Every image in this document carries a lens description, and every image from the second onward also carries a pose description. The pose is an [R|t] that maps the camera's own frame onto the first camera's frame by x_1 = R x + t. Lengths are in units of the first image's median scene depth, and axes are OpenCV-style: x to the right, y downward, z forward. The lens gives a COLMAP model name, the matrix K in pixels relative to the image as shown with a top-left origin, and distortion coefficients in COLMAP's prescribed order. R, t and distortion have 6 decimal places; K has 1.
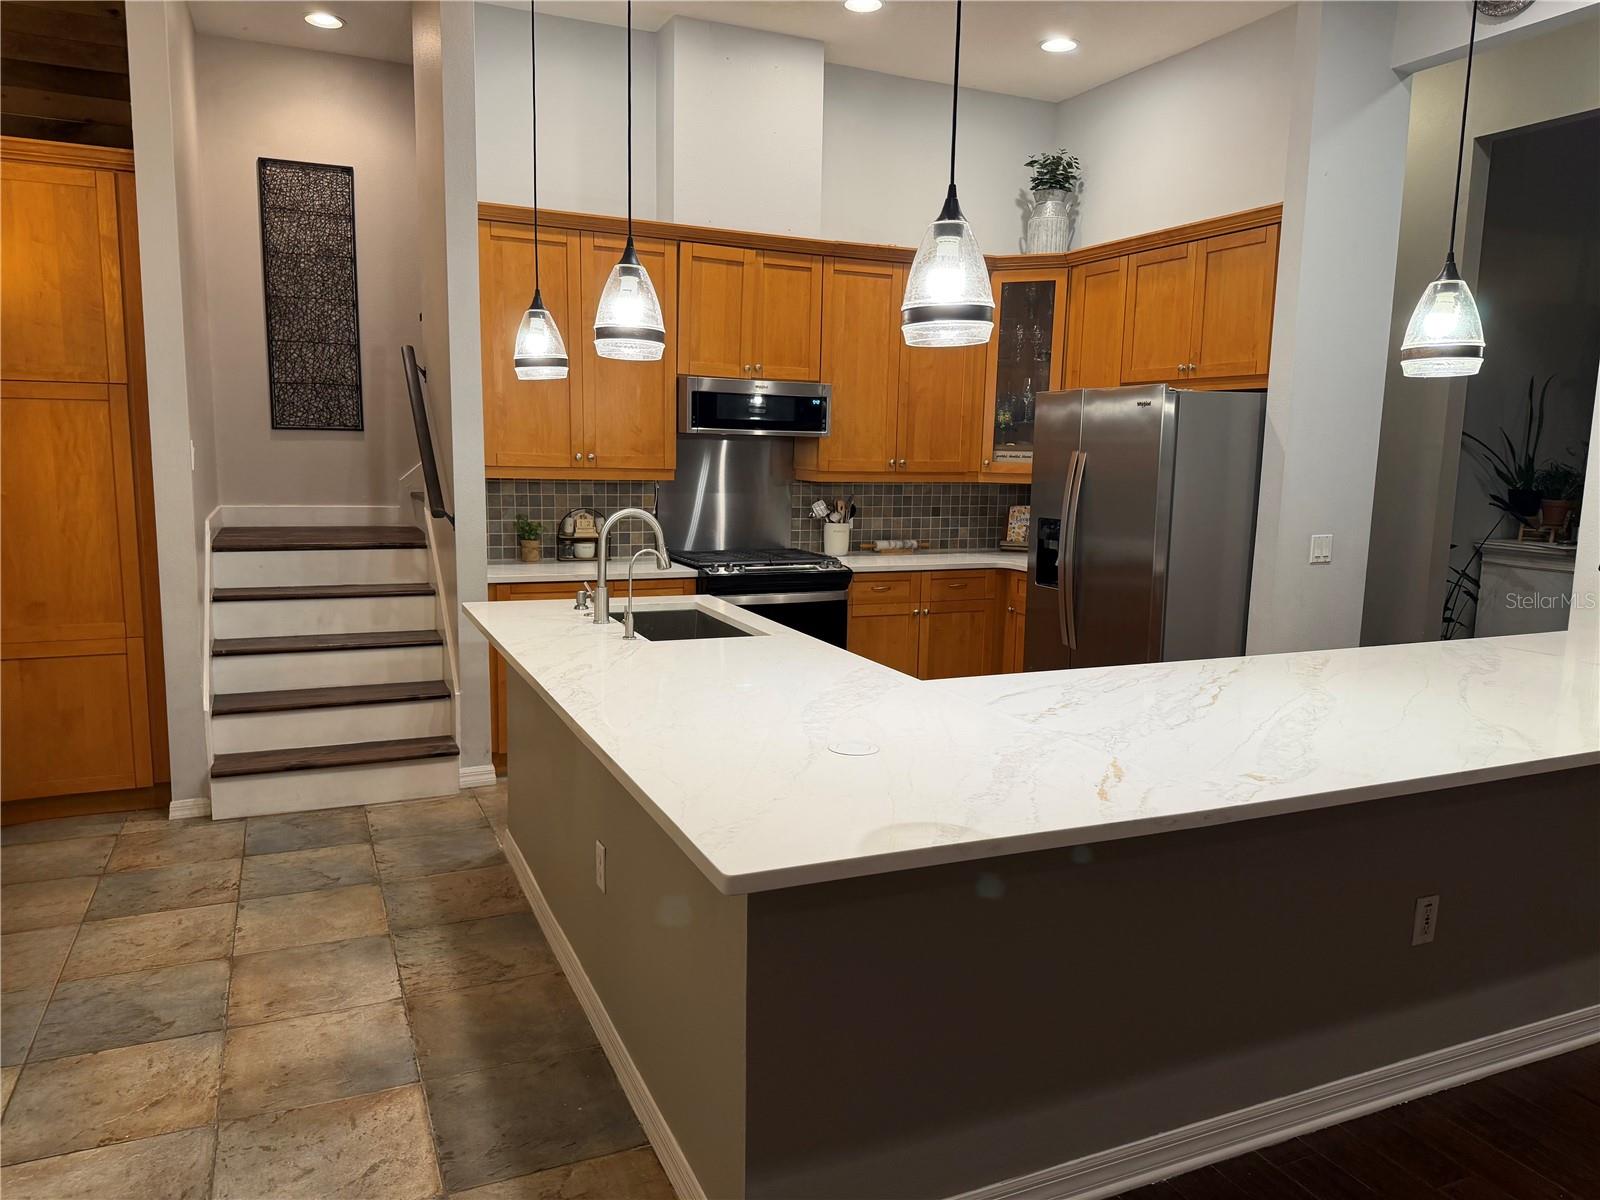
lens RADIAL K [[1127.6, 0, 805.5], [0, 1127.6, 602.5], [0, 0, 1]] dist [0.090135, -0.109018]
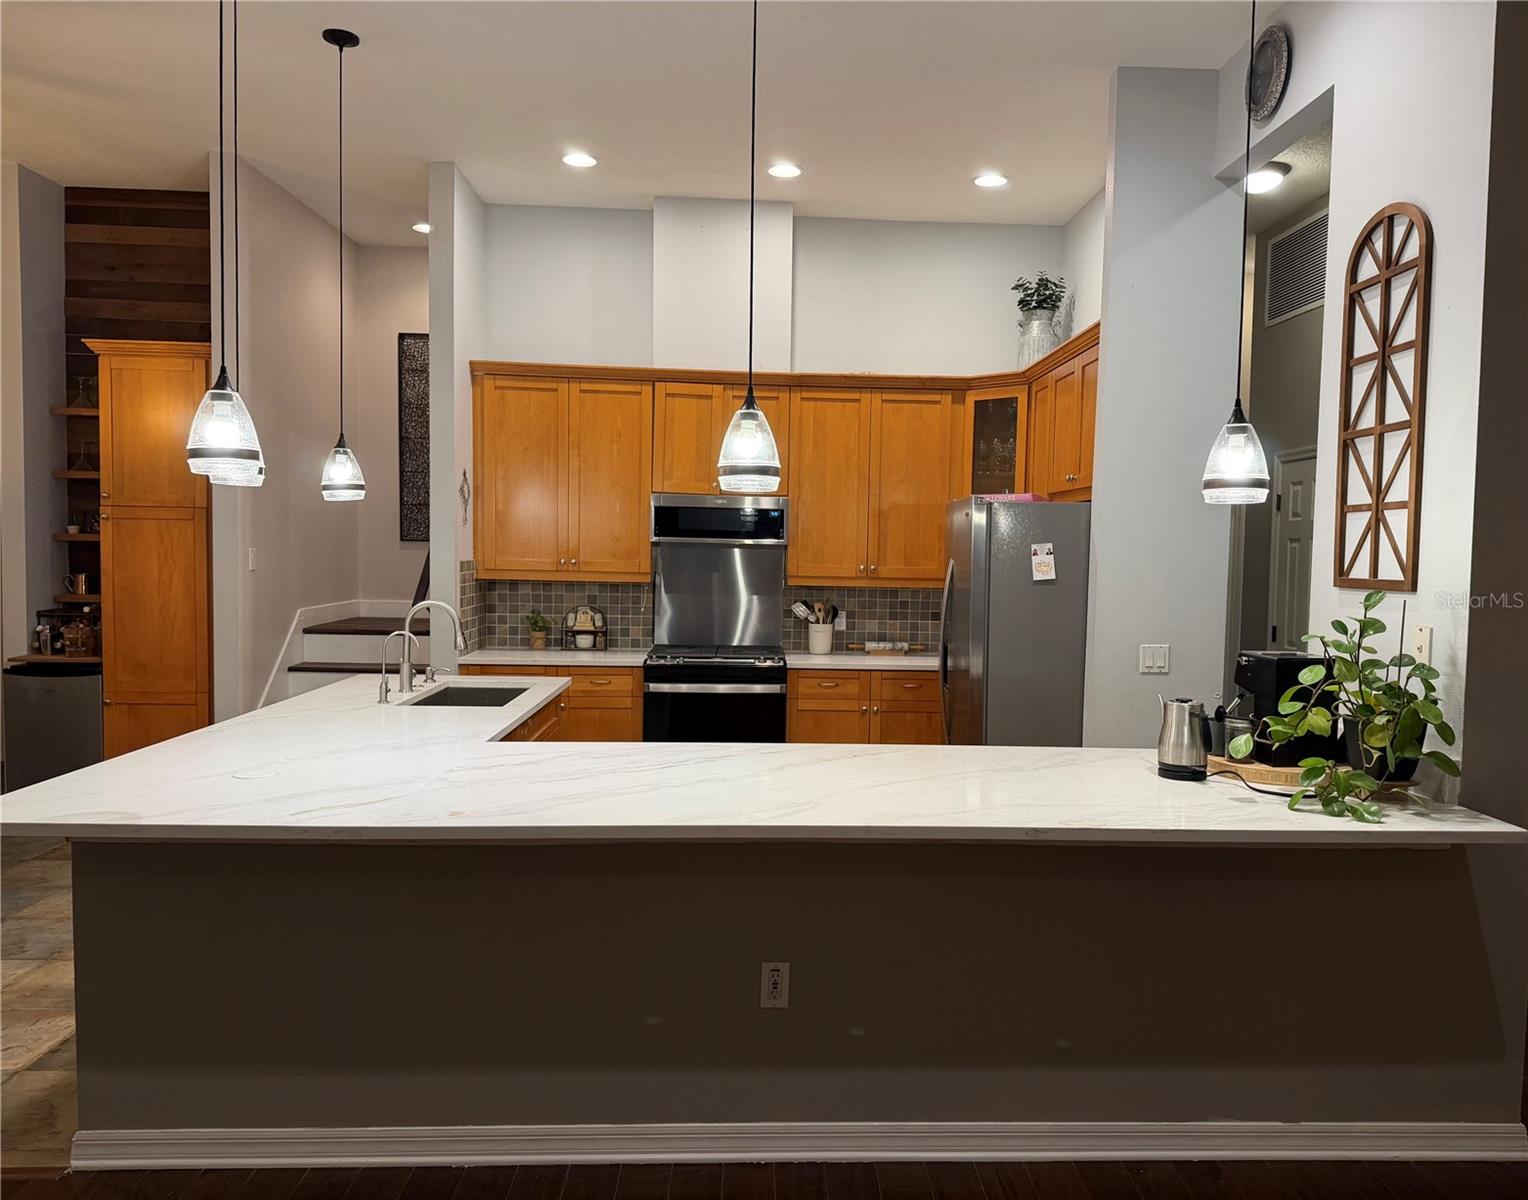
lens RADIAL K [[1134.7, 0, 814.9], [0, 1134.7, 602.0], [0, 0, 1]] dist [0.117816, -0.156813]
pose [[0.931460, 0.016921, -0.363449, 0.460313], [-0.052295, 0.994773, -0.087709, 0.004665], [0.360065, 0.100704, 0.927476, -0.014008]]
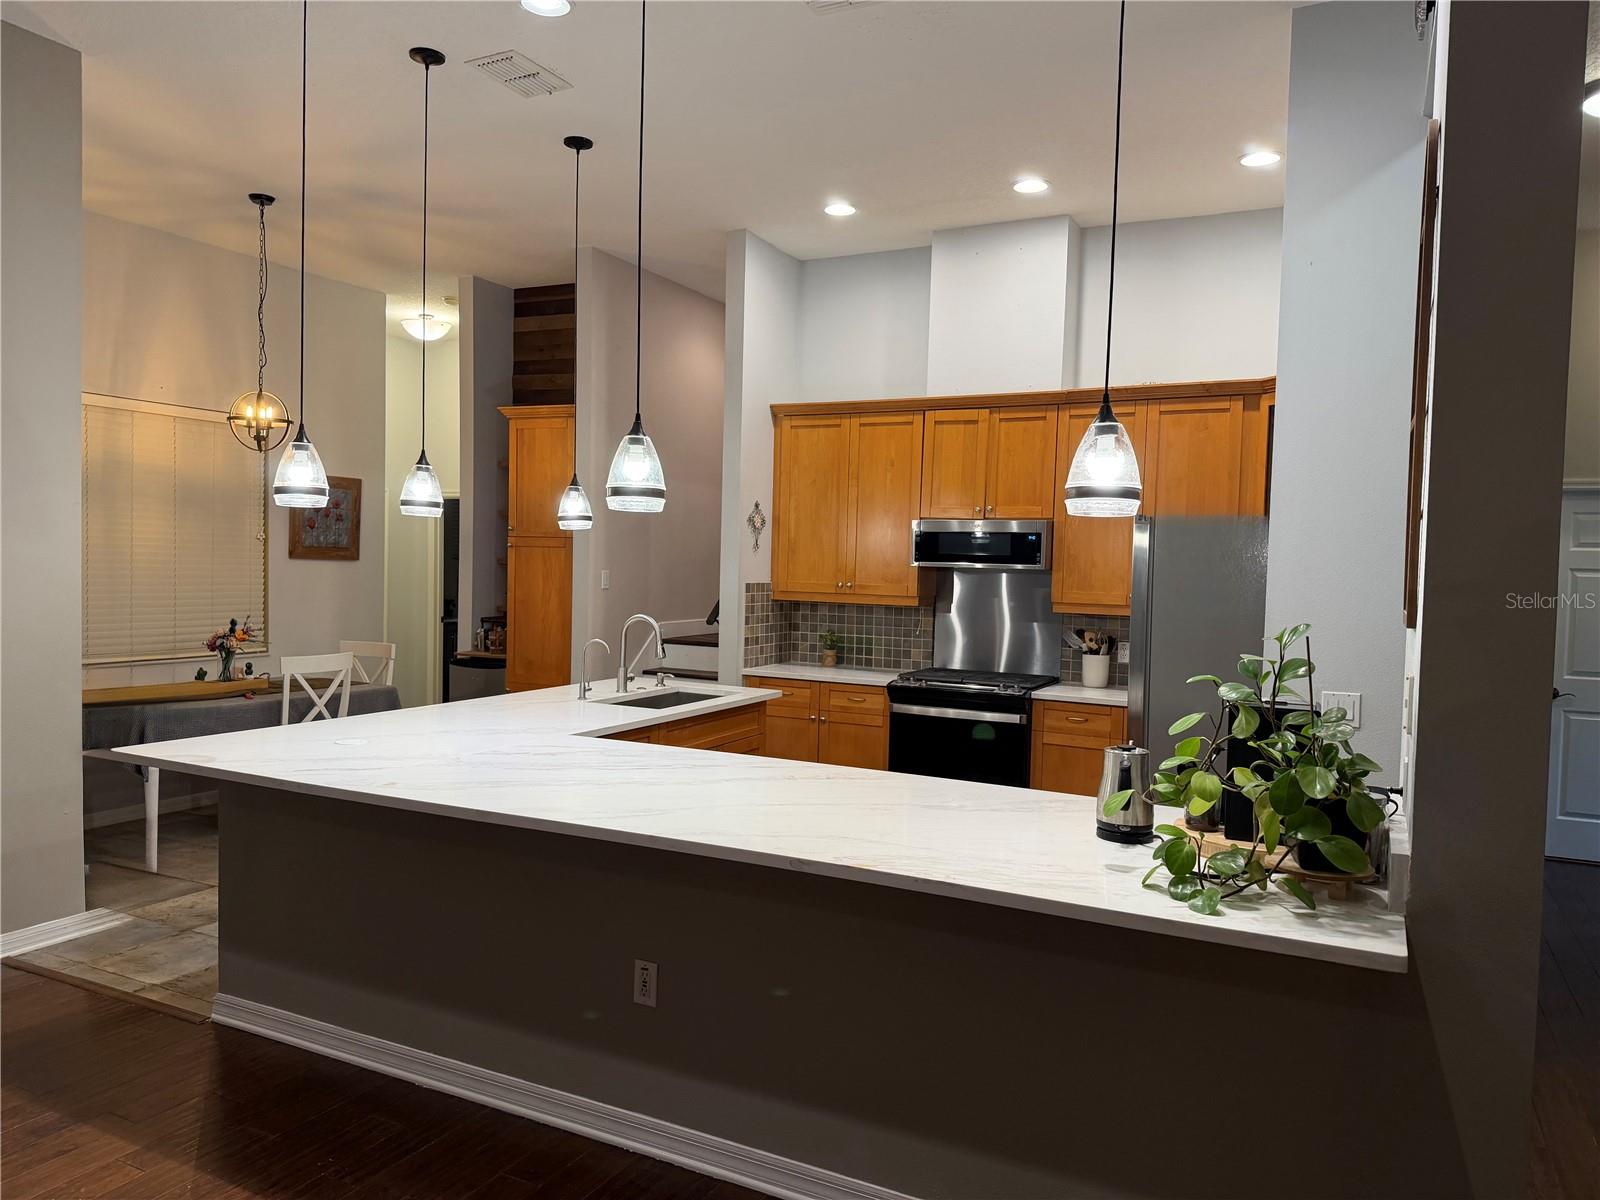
lens RADIAL K [[1119.3, 0, 800.0], [0, 1119.3, 600.0], [0, 0, 1]] dist [0.177740, -0.344971]
pose [[0.623699, 0.023407, -0.781314, 0.719488], [-0.122983, 0.990041, -0.068513, -0.018967], [0.771929, 0.138820, 0.620366, 0.175480]]
